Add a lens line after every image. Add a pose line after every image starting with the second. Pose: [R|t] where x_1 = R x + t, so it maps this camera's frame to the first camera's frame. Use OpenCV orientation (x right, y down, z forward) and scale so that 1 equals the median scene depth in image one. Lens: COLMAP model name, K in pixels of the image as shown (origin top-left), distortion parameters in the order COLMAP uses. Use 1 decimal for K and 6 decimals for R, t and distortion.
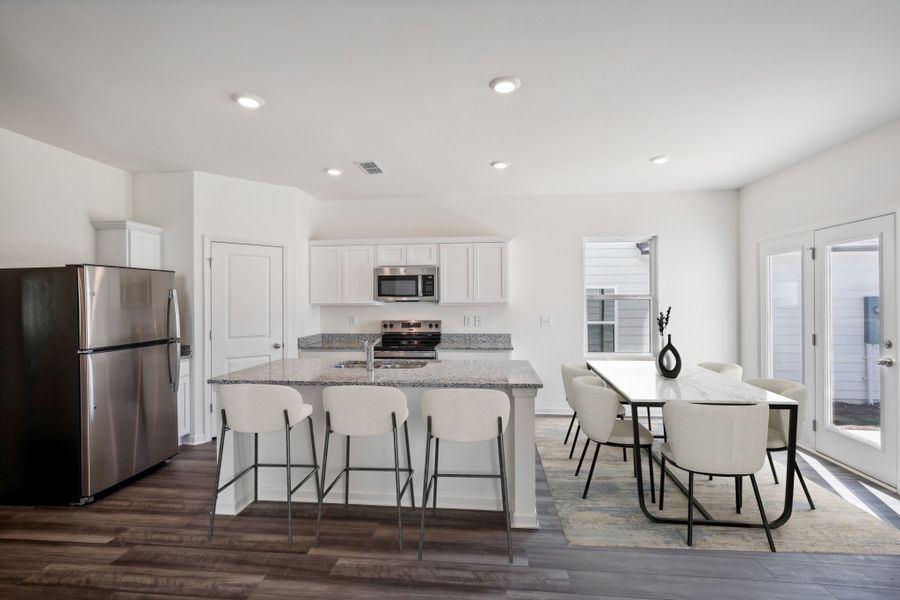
lens RADIAL K [[400.2, 0, 447.9], [0, 400.2, 301.5], [0, 0, 1]] dist [-0.000378, -0.000138]
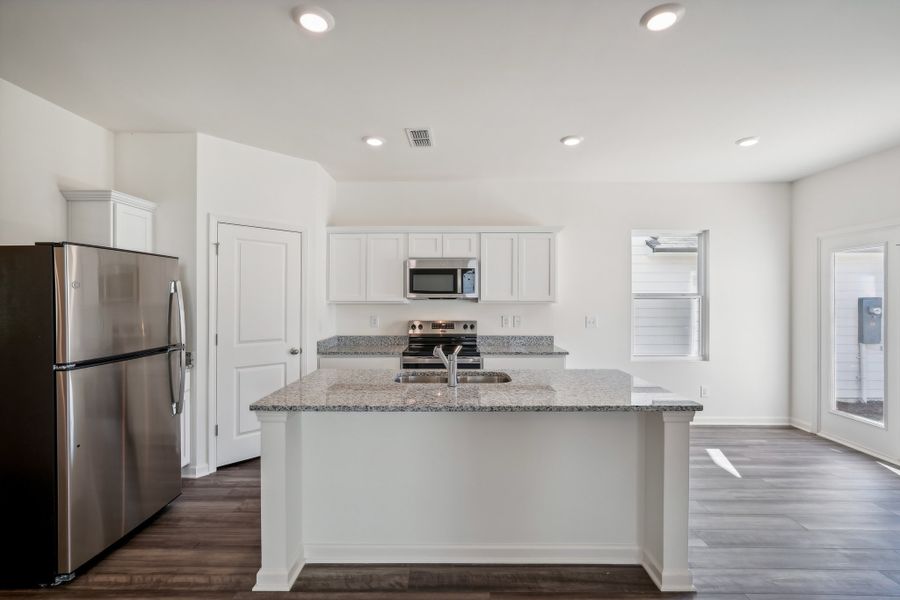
lens RADIAL K [[399.7, 0, 450.0], [0, 399.7, 300.0], [0, 0, 1]] dist [0.000299, 0.000451]
pose [[0.996323, 0.006660, 0.085416, -0.174126], [-0.006736, 0.999977, 0.000606, 0.001675], [-0.085410, -0.001179, 0.996345, 0.144612]]
